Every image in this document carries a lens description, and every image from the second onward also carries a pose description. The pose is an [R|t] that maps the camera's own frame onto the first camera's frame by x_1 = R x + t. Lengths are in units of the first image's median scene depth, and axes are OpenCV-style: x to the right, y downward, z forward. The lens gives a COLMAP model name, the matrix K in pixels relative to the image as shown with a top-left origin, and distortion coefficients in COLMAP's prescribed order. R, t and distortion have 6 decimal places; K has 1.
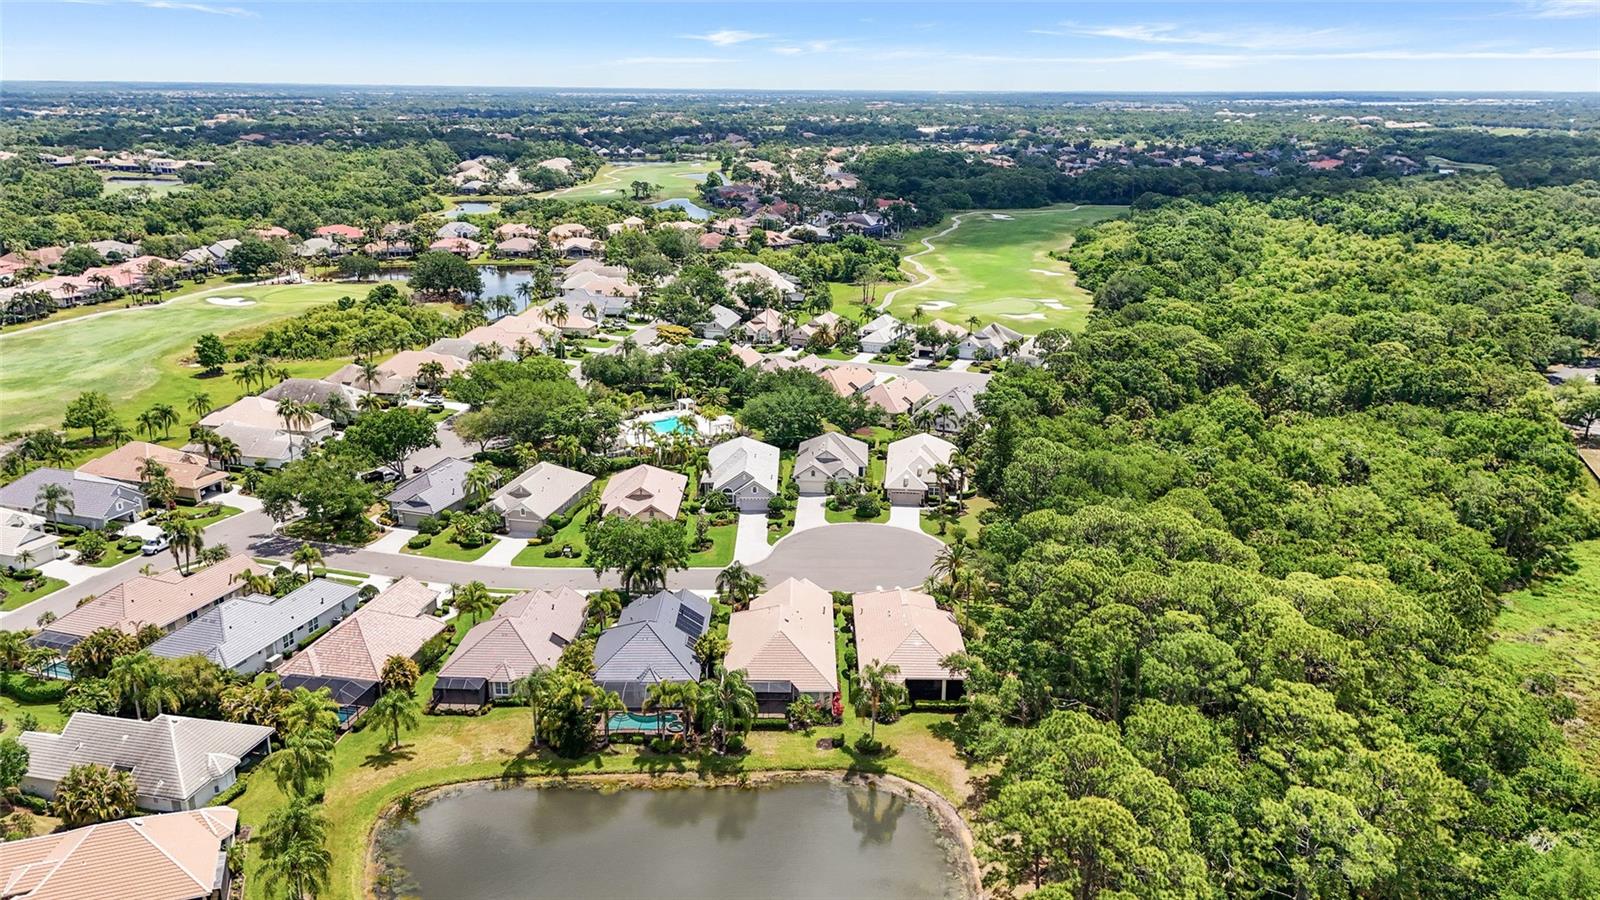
lens RADIAL K [[1162.9, 0, 792.3], [0, 1162.9, 448.7], [0, 0, 1]] dist [0.057100, -0.049275]
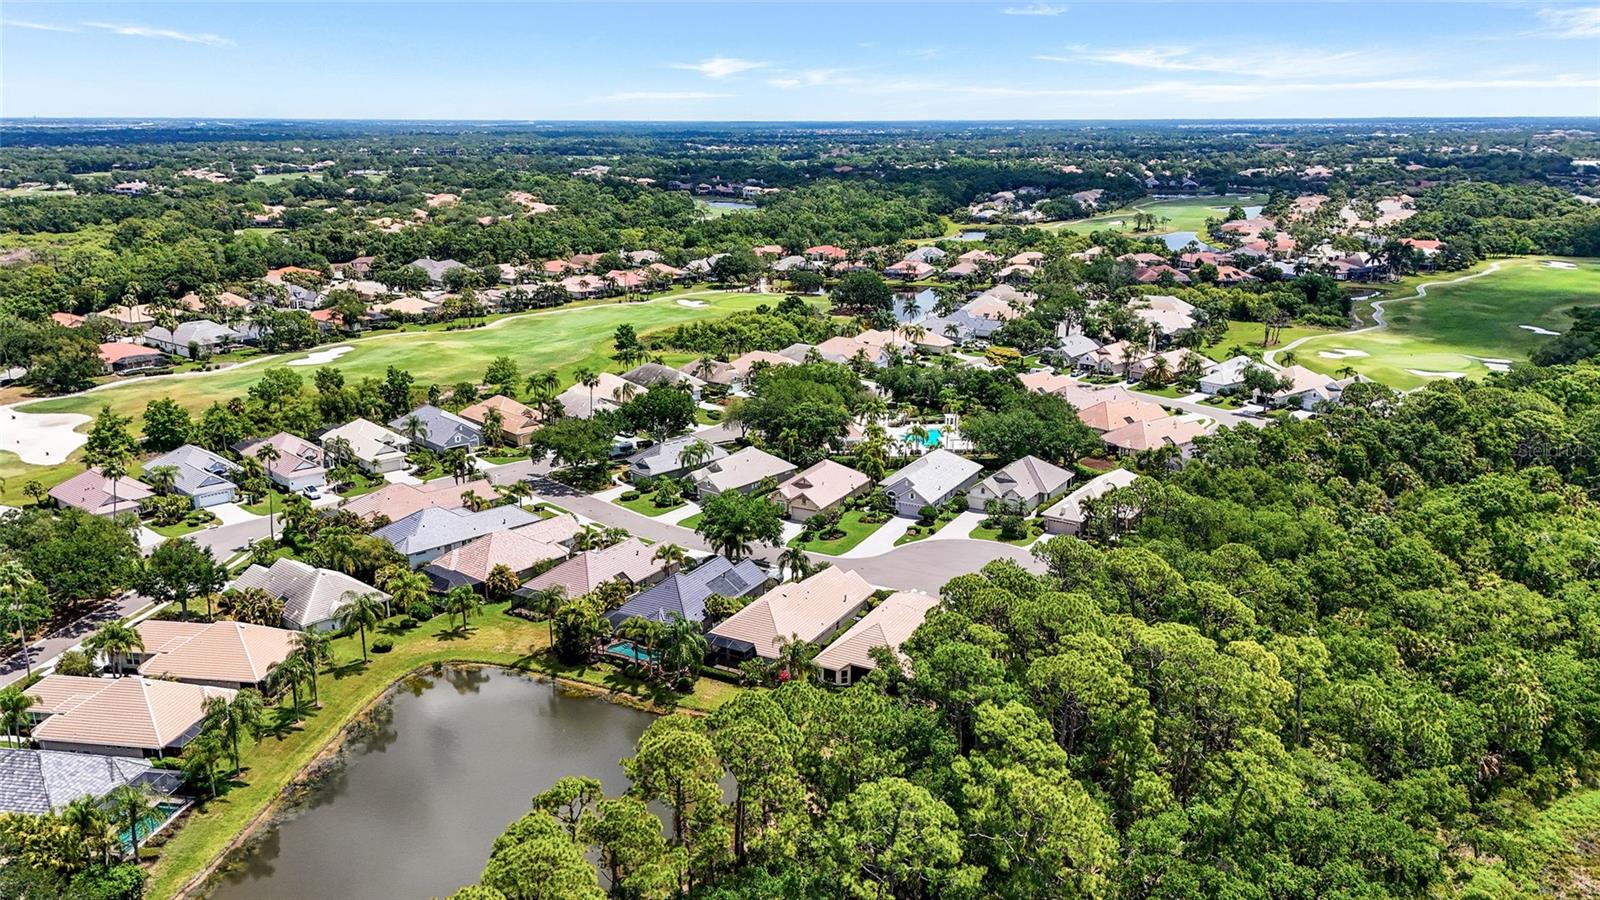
lens RADIAL K [[1162.9, 0, 802.1], [0, 1162.9, 455.8], [0, 0, 1]] dist [0.057100, -0.049275]
pose [[0.878060, 0.123741, -0.462275, 0.360583], [-0.133307, 0.991001, 0.012062, -0.000234], [0.459608, 0.051034, 0.886655, 0.011315]]
